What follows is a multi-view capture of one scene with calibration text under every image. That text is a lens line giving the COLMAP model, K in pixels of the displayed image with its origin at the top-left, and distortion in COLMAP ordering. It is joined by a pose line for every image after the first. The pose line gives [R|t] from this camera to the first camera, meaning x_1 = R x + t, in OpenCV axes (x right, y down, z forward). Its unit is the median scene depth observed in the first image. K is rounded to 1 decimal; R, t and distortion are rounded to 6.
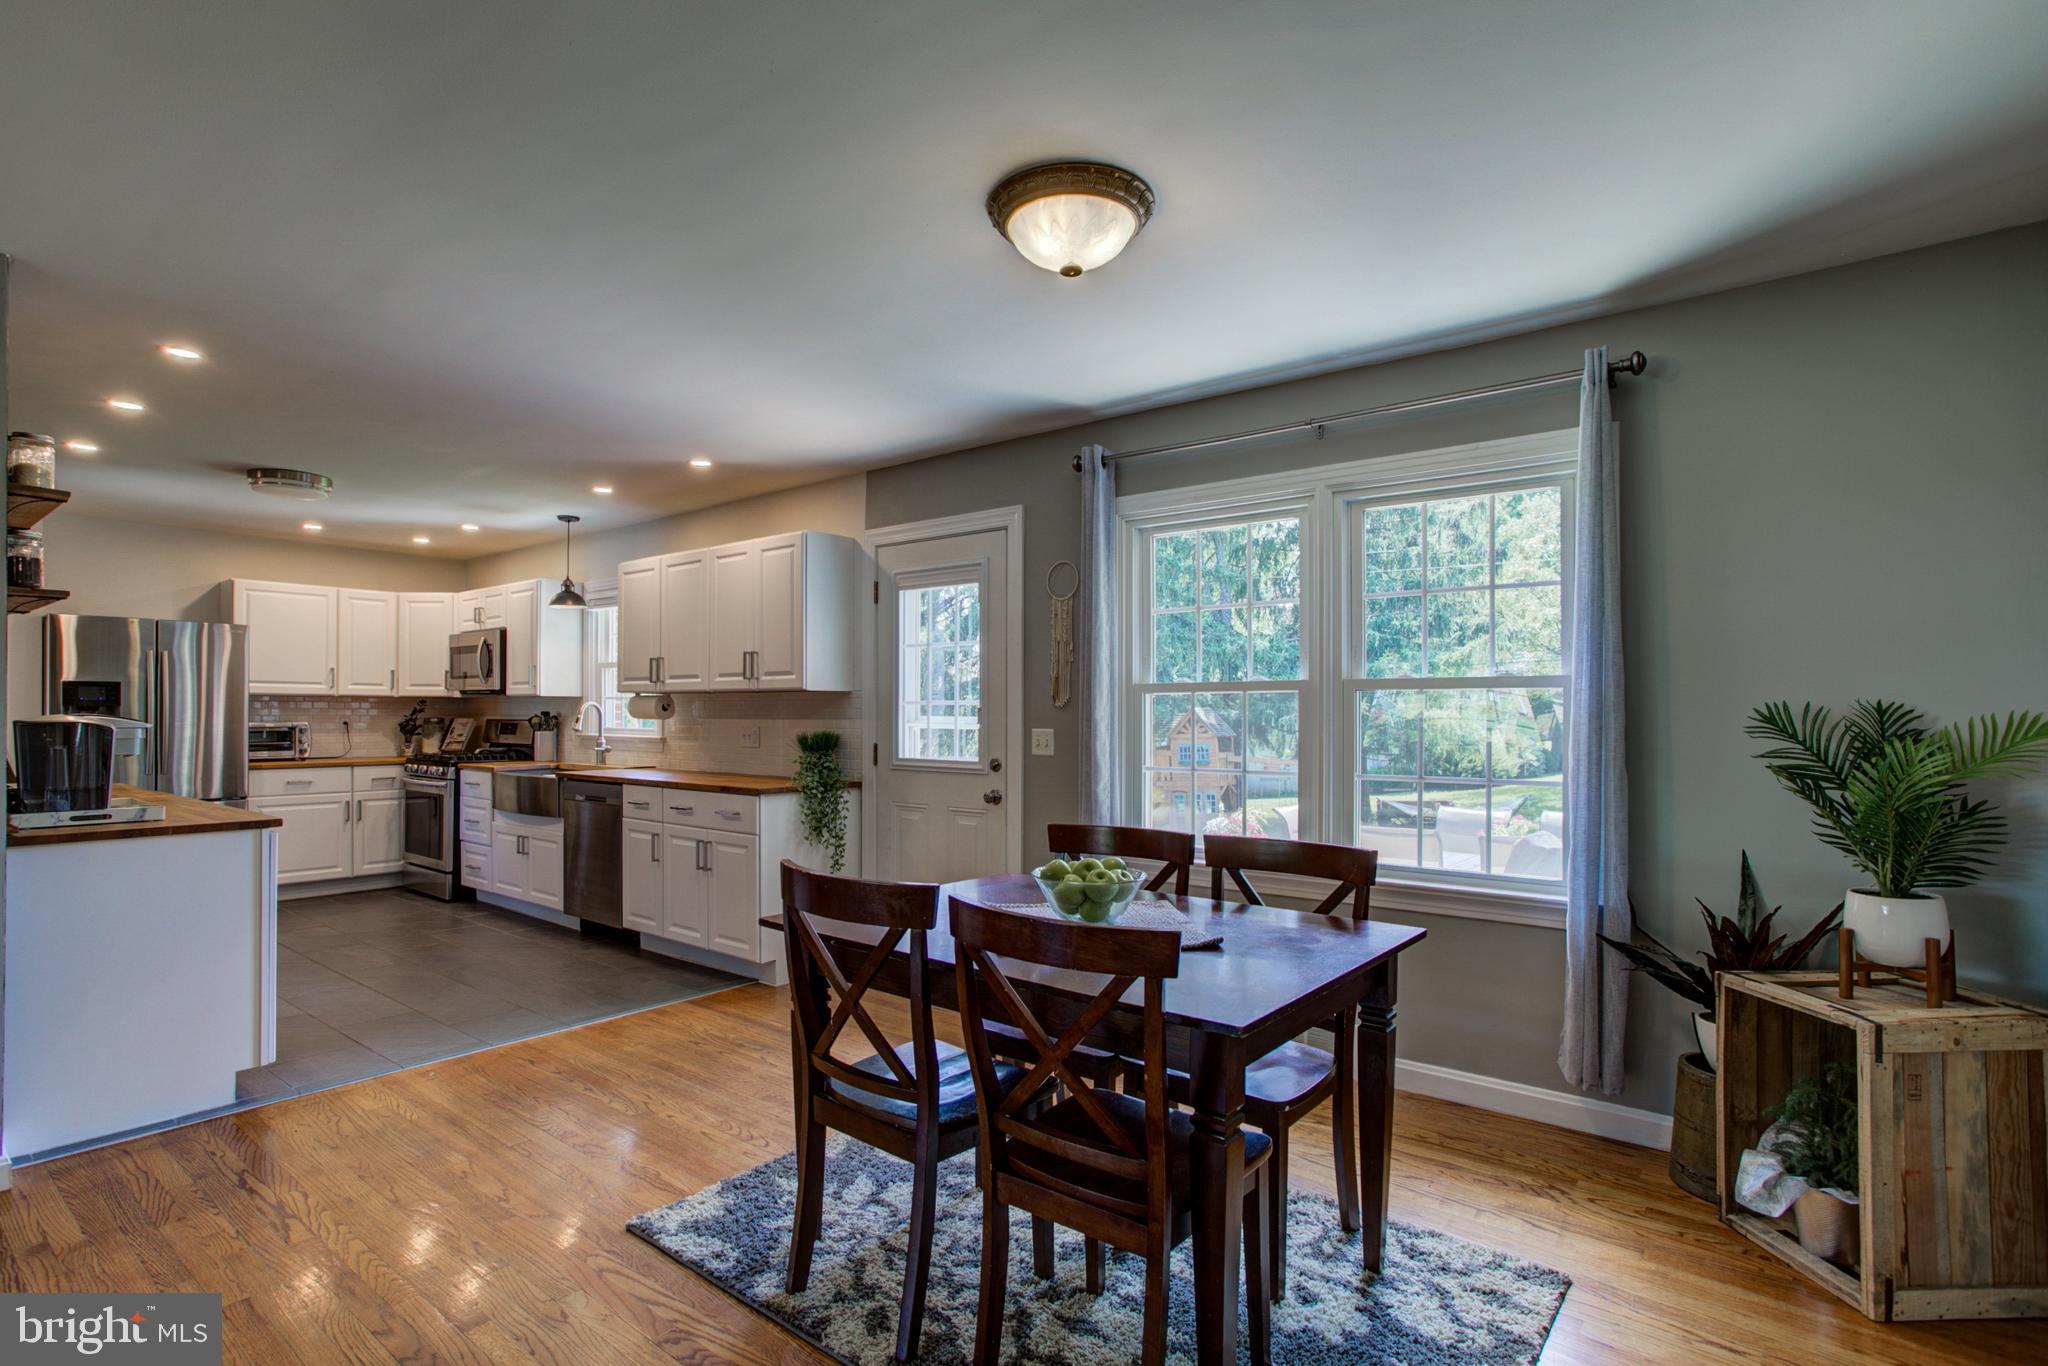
lens RADIAL K [[997.8, 0, 997.6], [0, 997.8, 714.7], [0, 0, 1]] dist [-0.059948, 0.043148]
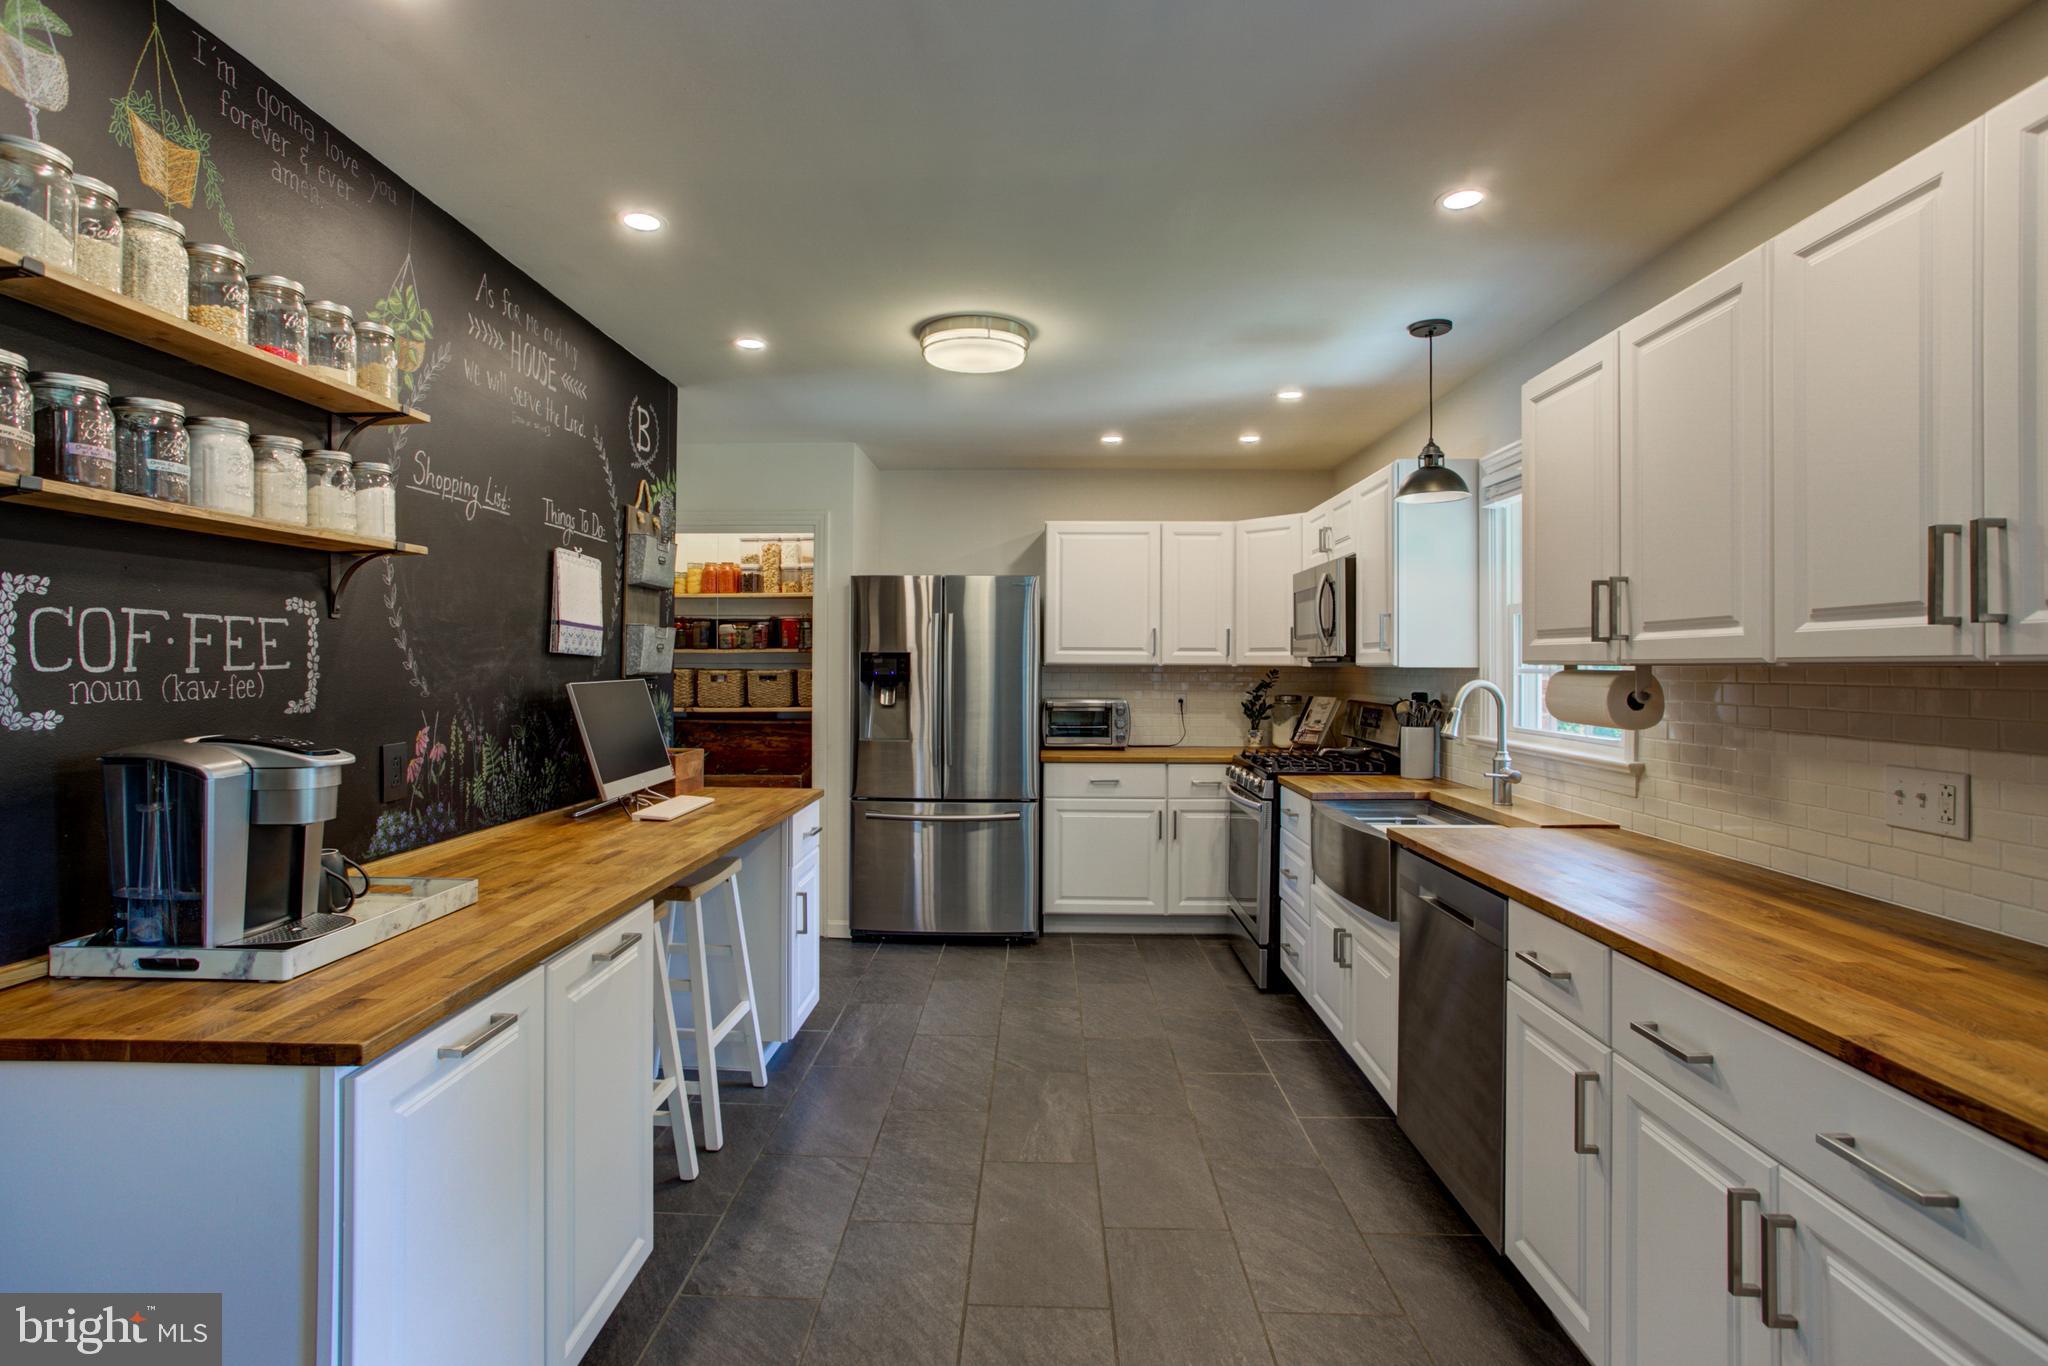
lens RADIAL K [[994.2, 0, 1009.1], [0, 994.2, 659.5], [0, 0, 1]] dist [-0.047475, 0.032067]
pose [[0.603472, -0.005510, -0.797365, -0.175072], [-0.004546, 0.999936, -0.010350, -0.019821], [0.797371, 0.009871, 0.603409, 0.568943]]
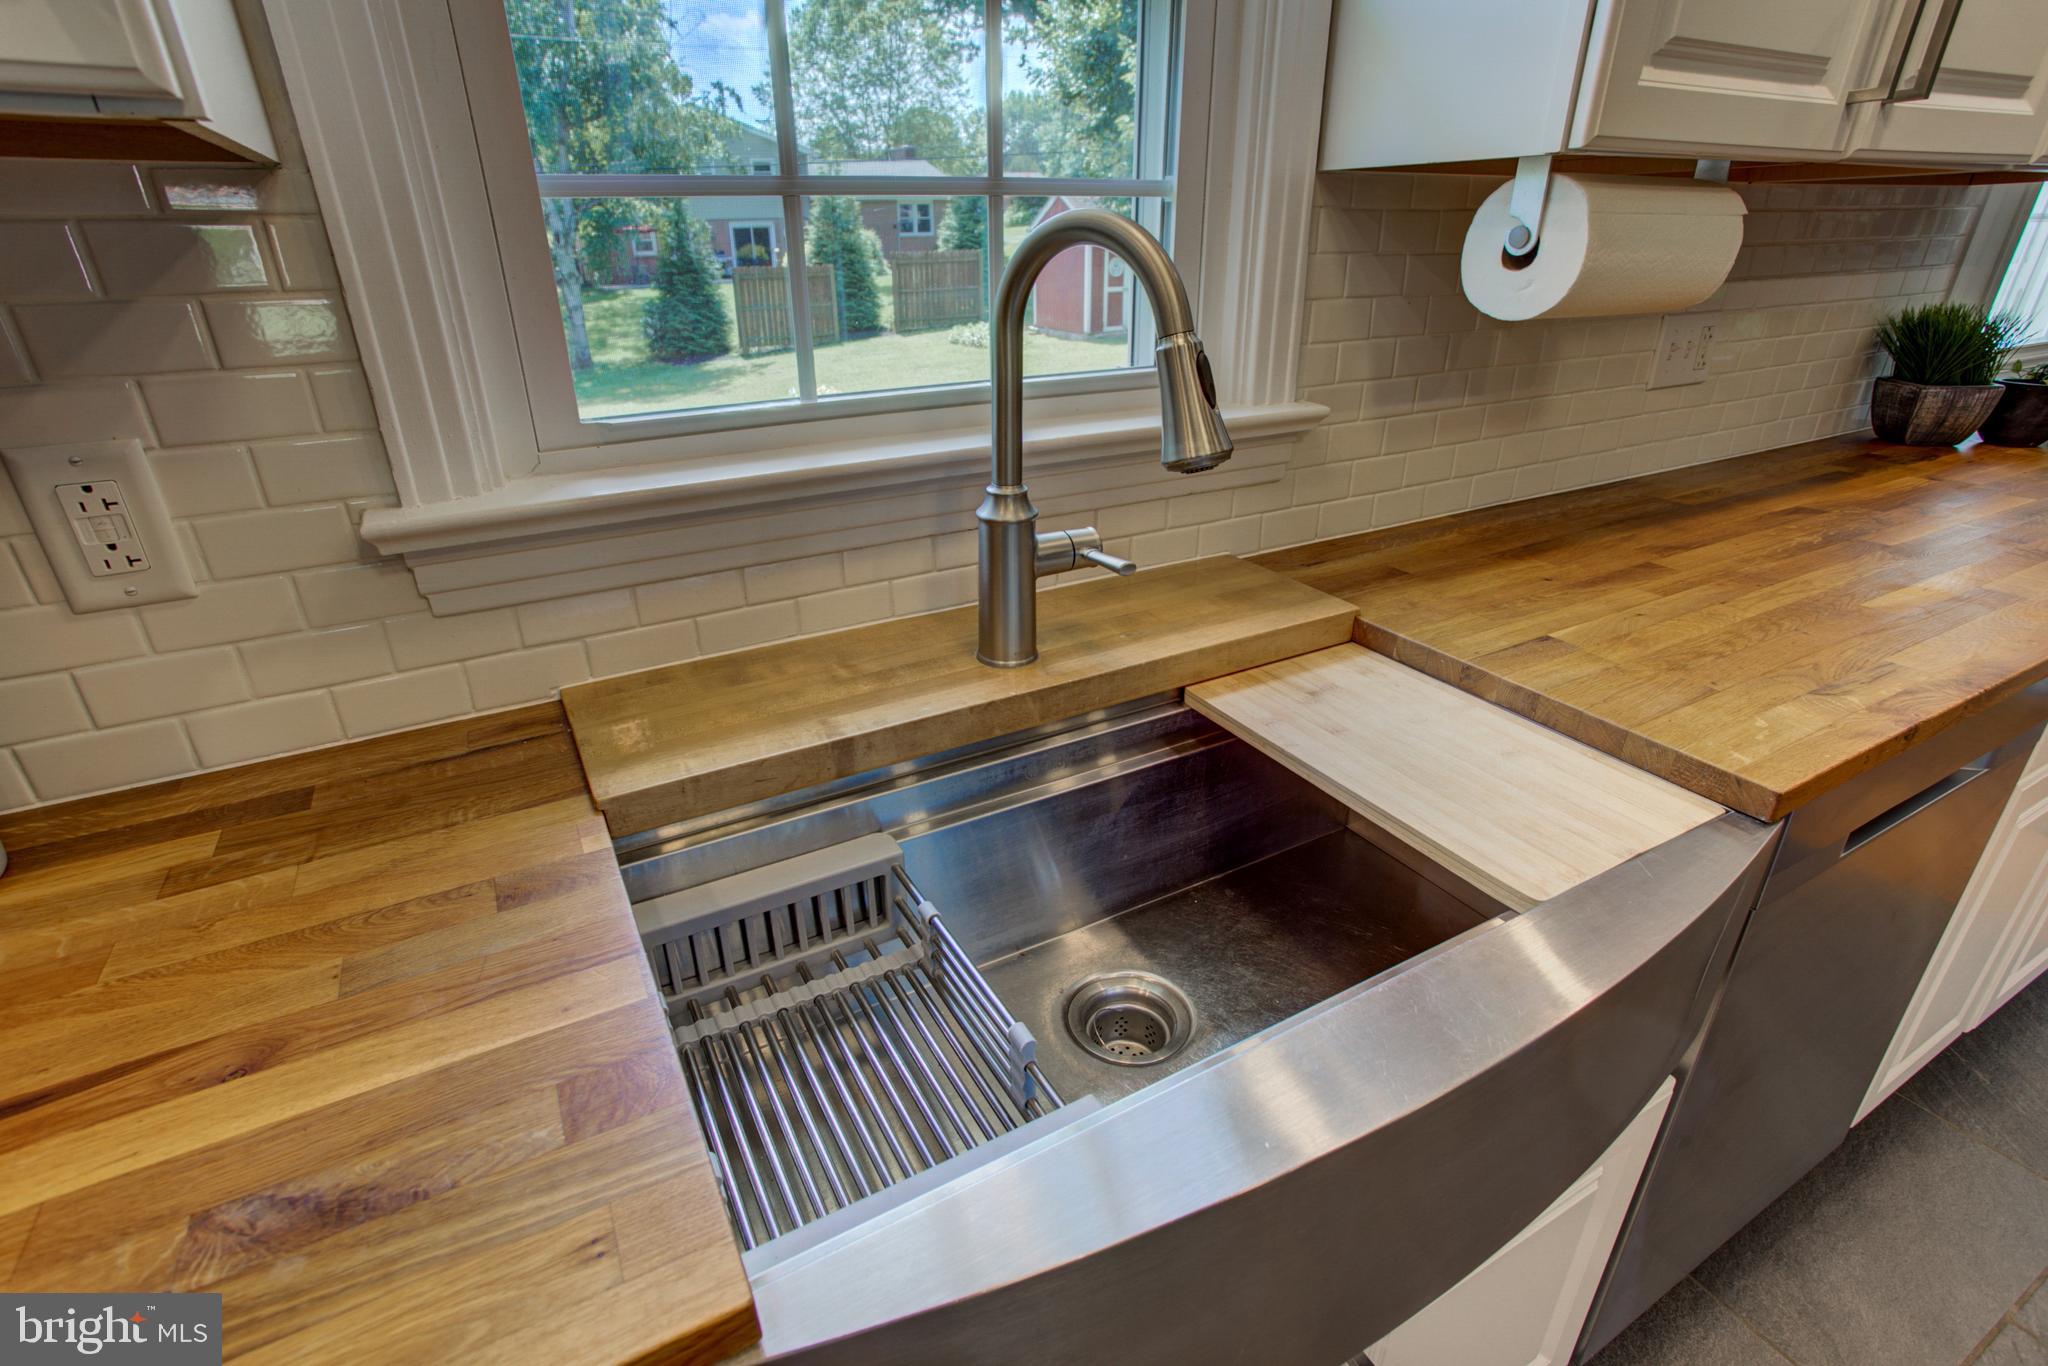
lens RADIAL K [[988.1, 0, 1003.7], [0, 988.1, 673.4], [0, 0, 1]] dist [-0.056227, 0.034151]
pose [[0.379903, -0.391558, 0.838067, -0.608902], [0.016781, 0.908761, 0.416980, -0.013371], [-0.924874, -0.144348, 0.351811, 1.083614]]
